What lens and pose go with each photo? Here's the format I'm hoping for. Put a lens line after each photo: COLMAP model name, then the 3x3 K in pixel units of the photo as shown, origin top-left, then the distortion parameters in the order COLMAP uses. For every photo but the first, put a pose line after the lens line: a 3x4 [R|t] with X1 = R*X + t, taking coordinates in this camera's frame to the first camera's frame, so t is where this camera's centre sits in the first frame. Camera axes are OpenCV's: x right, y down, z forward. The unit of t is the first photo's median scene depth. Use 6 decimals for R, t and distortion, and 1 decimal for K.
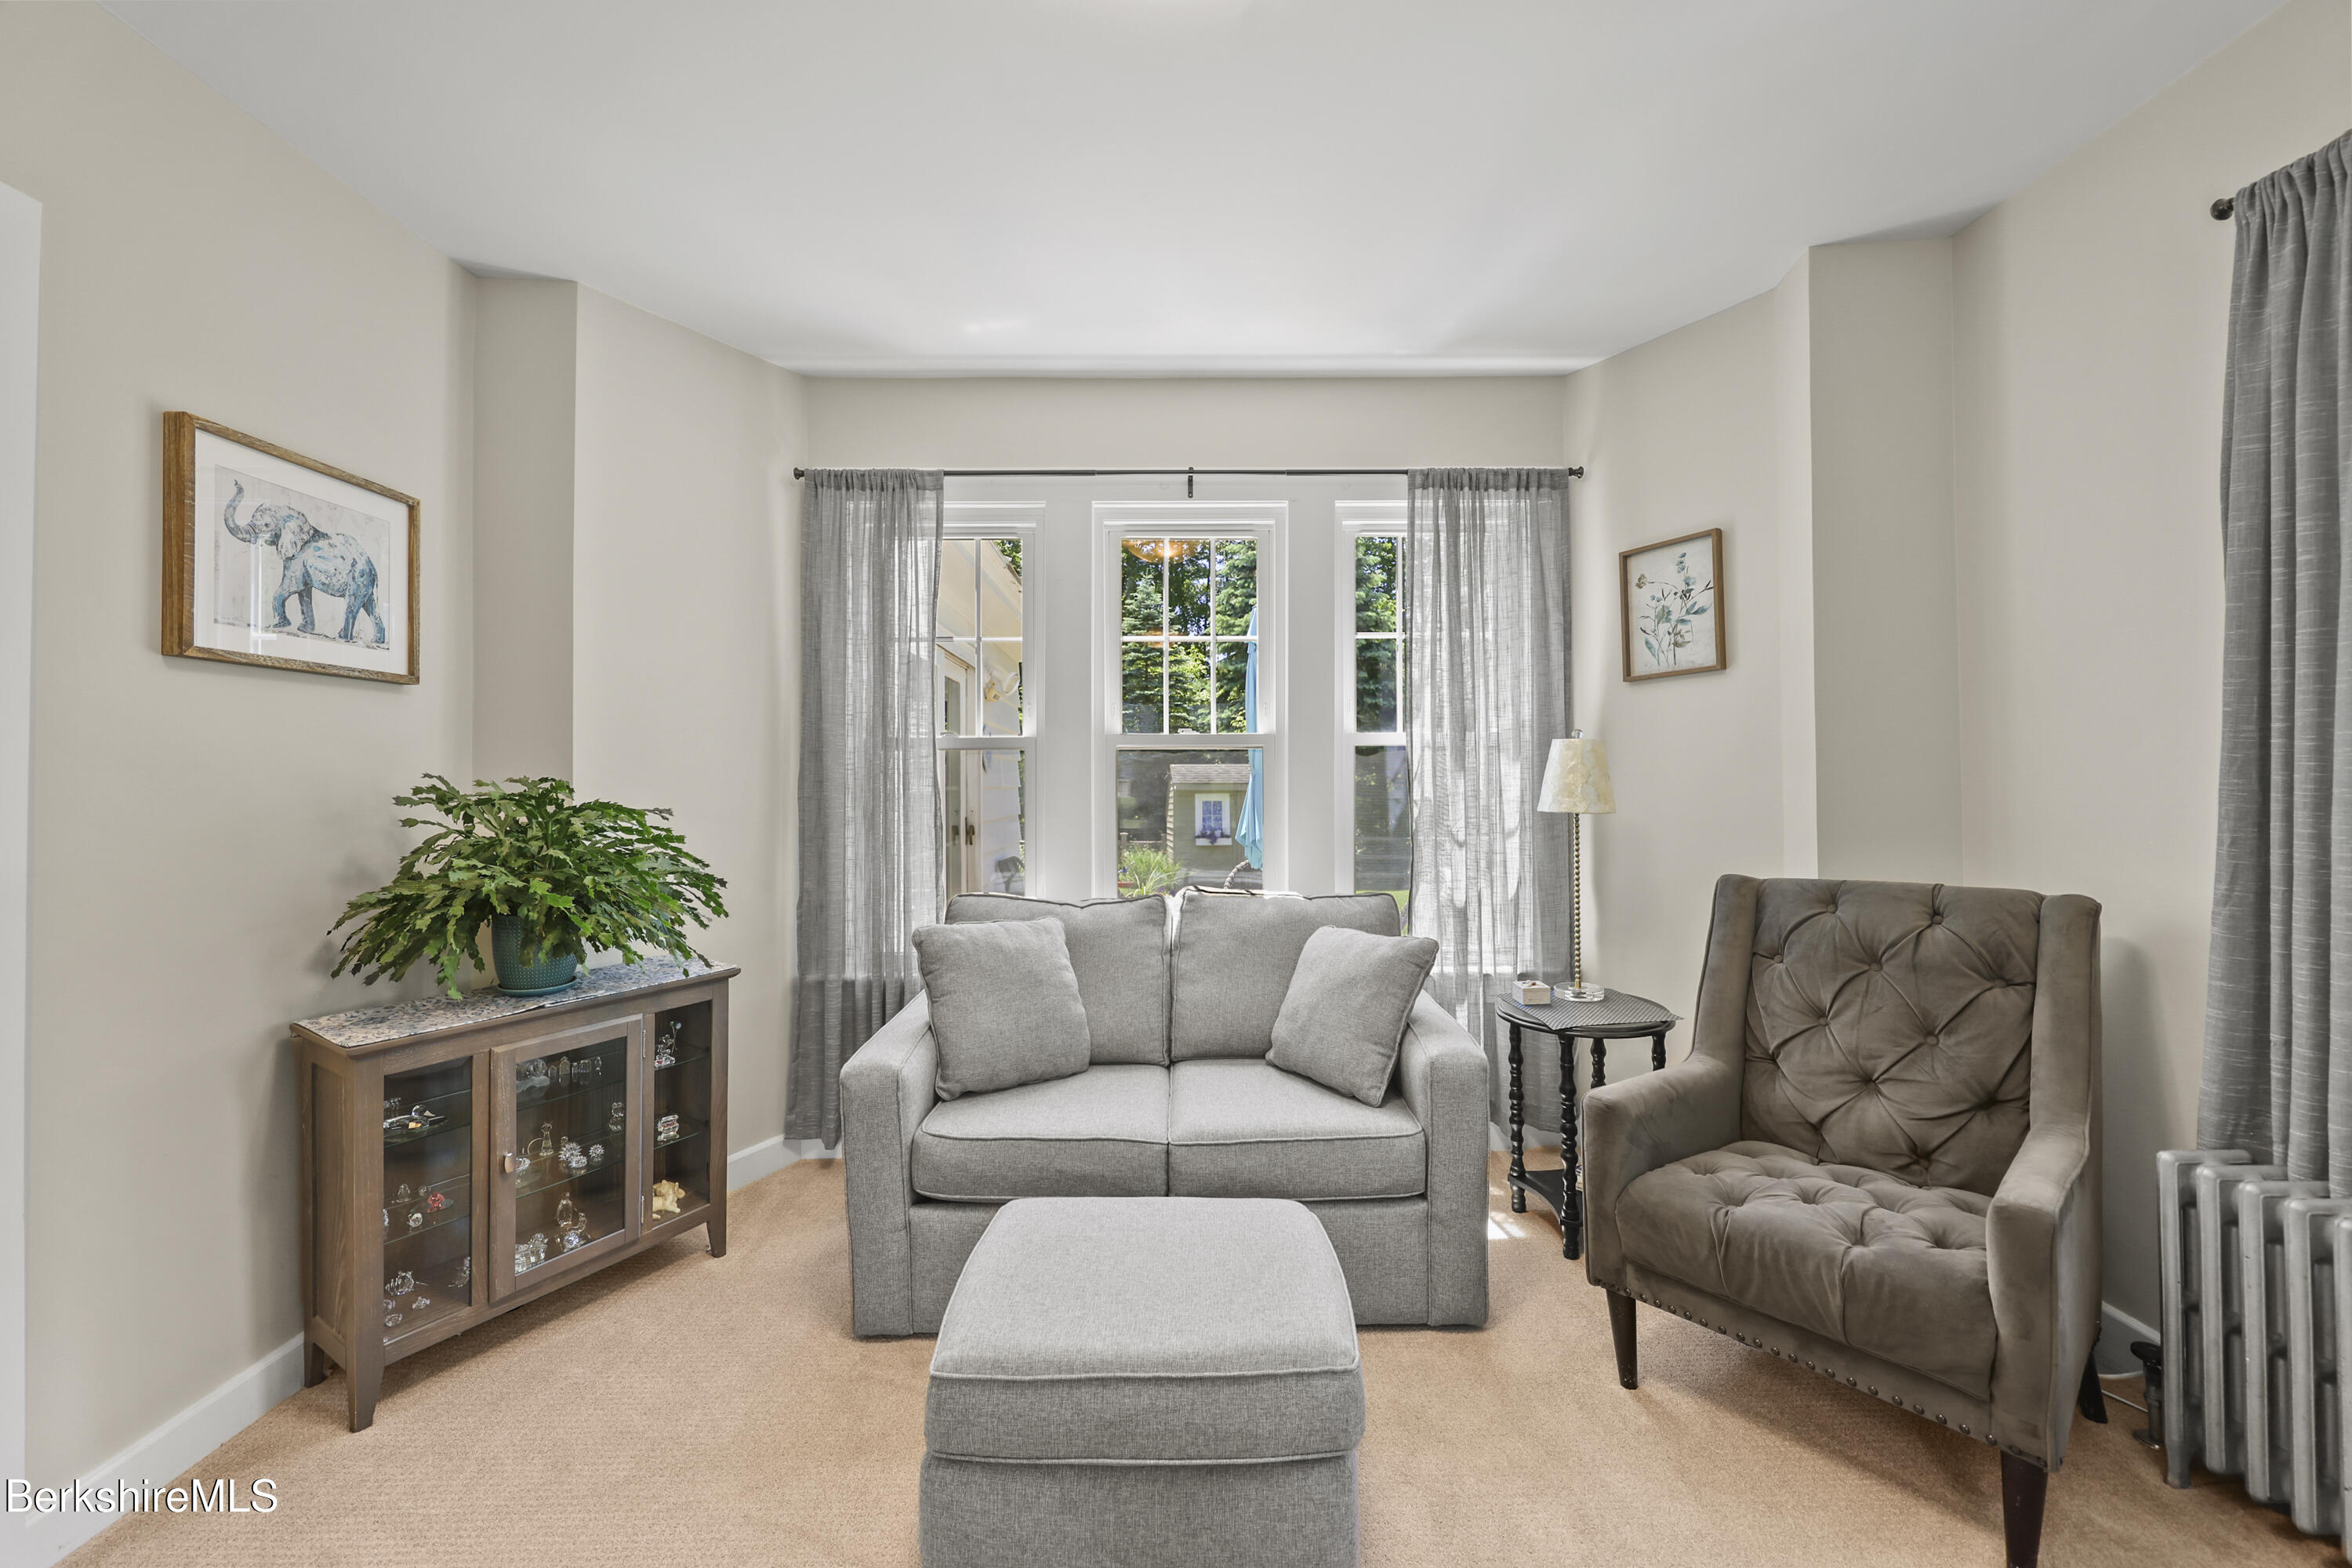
lens RADIAL K [[955.1, 0, 1179.2], [0, 955.1, 777.6], [0, 0, 1]] dist [0.003435, -0.001663]
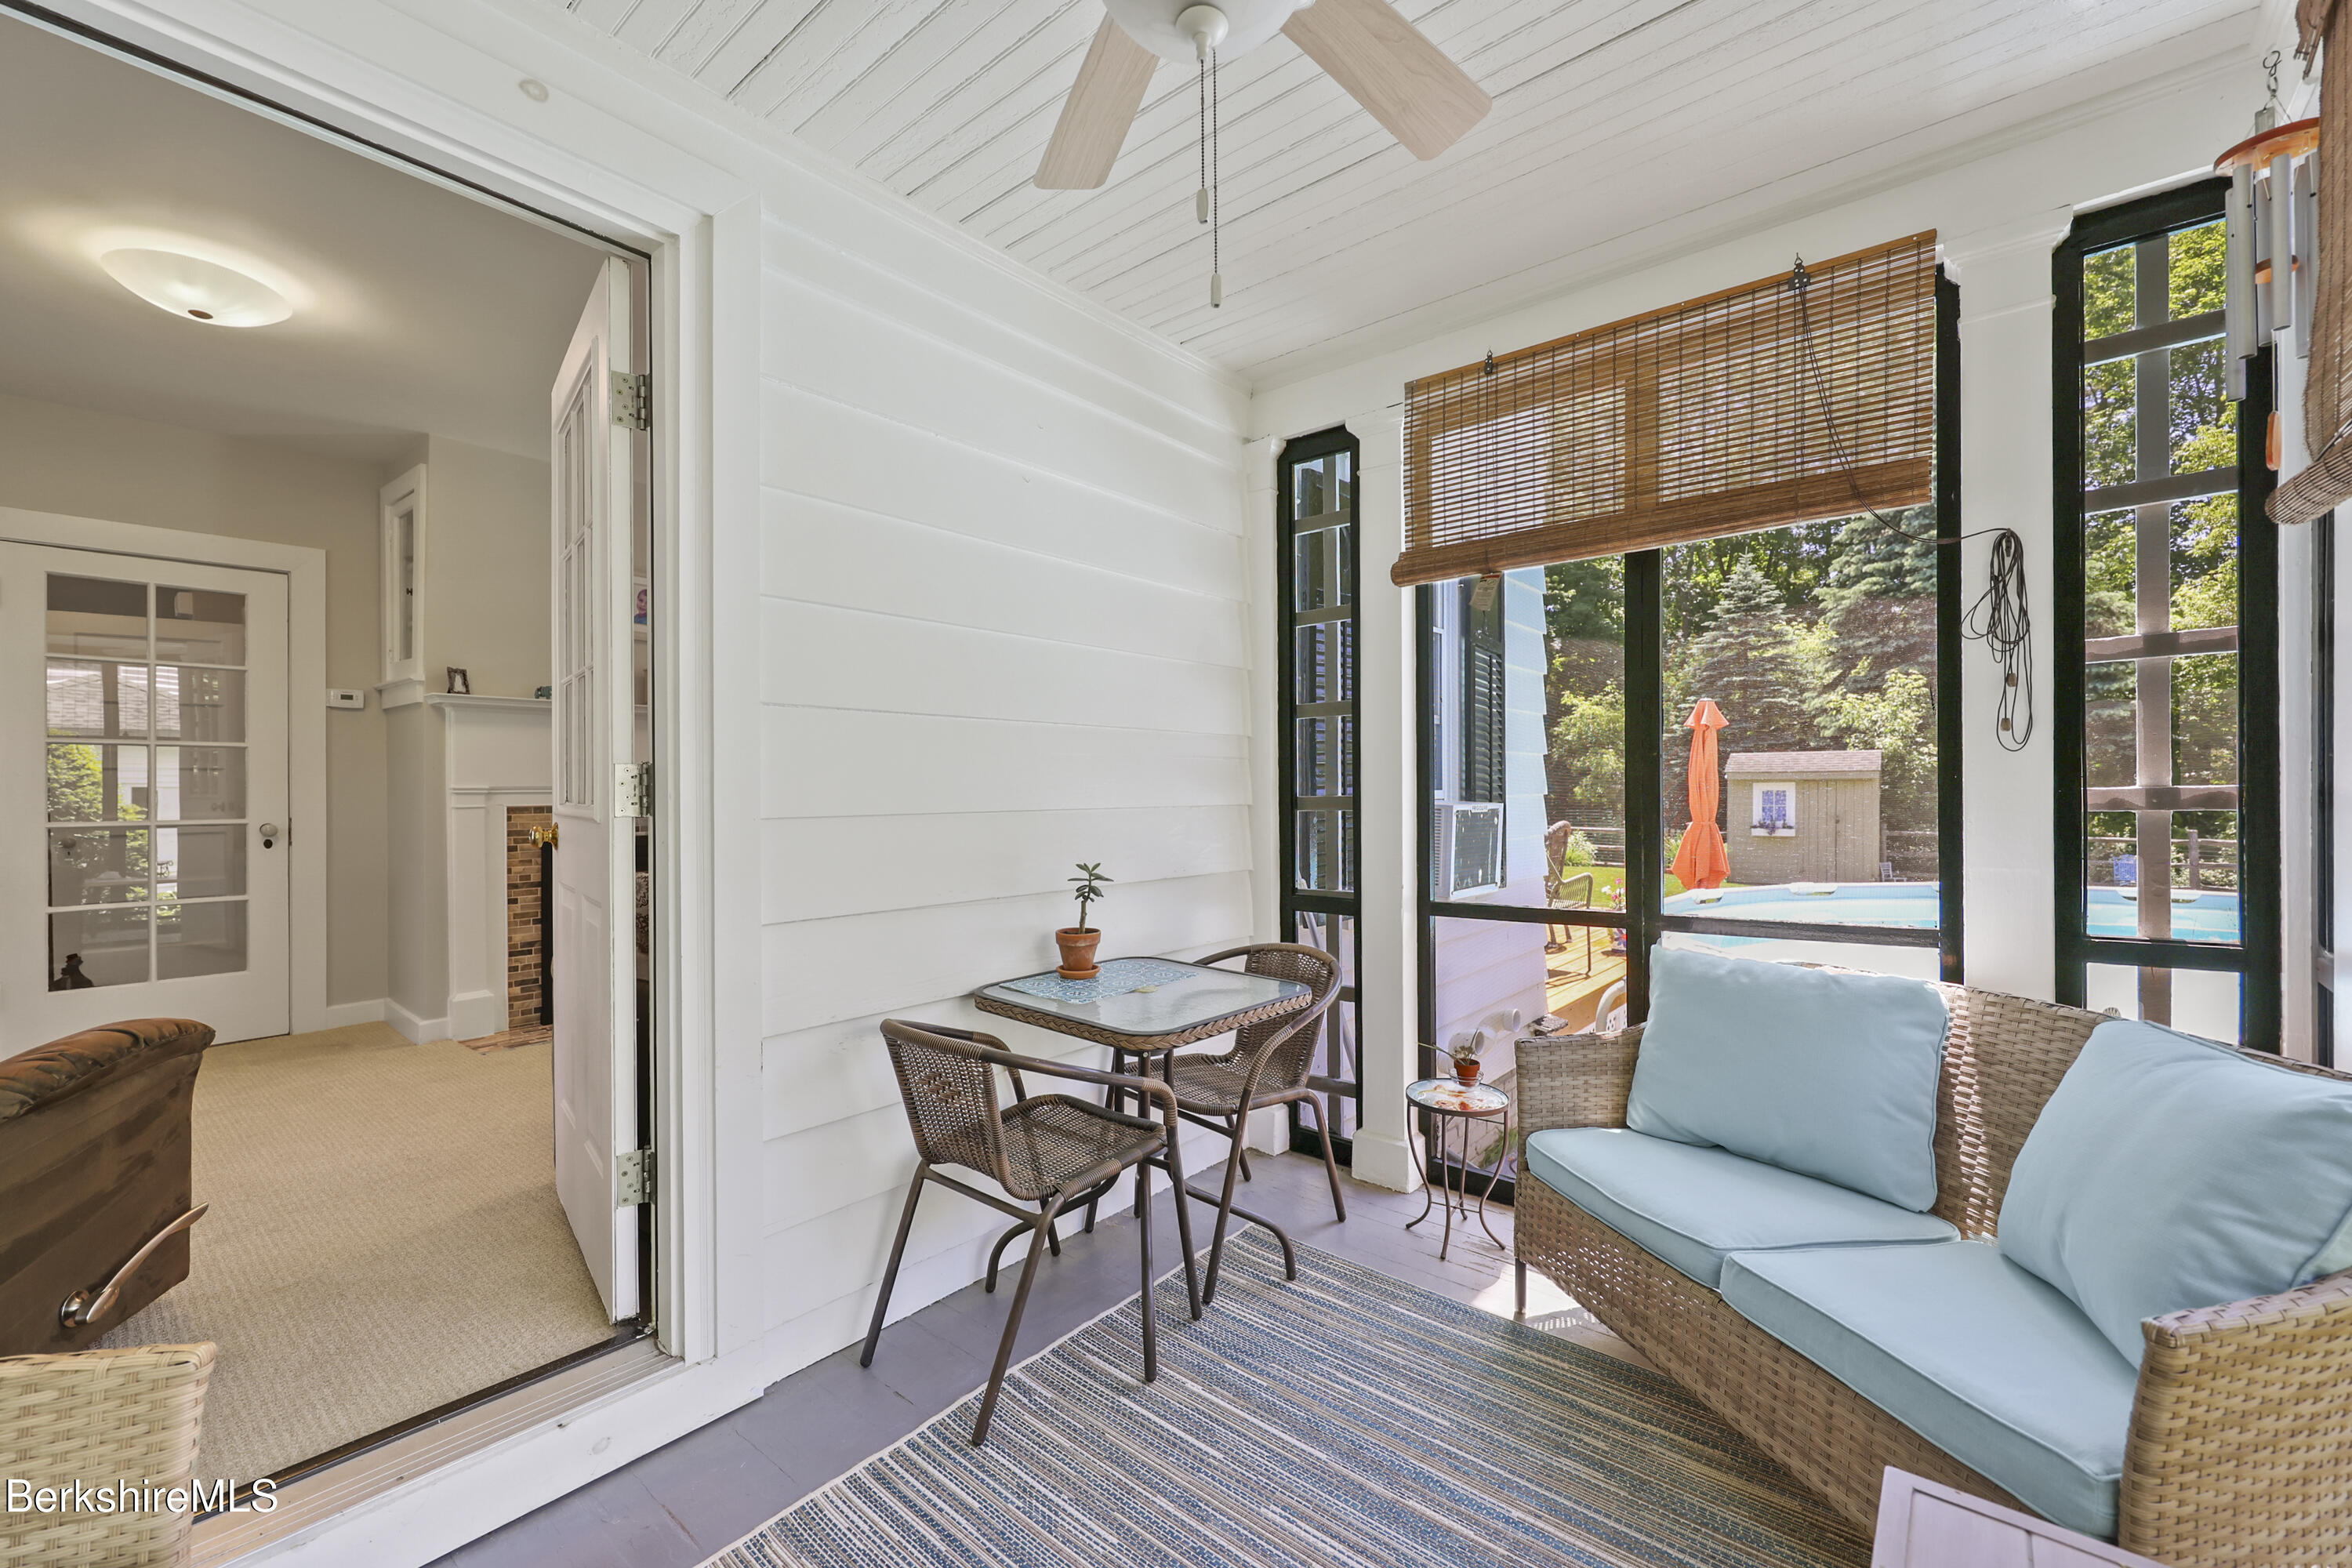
lens RADIAL K [[955.1, 0, 1206.0], [0, 955.1, 790.7], [0, 0, 1]] dist [0.003435, -0.001663]
pose [[0.778738, 0.003647, -0.627339, 1.973470], [0.007502, 0.999857, 0.015125, 0.063315], [0.627305, -0.016485, 0.778599, -1.112172]]
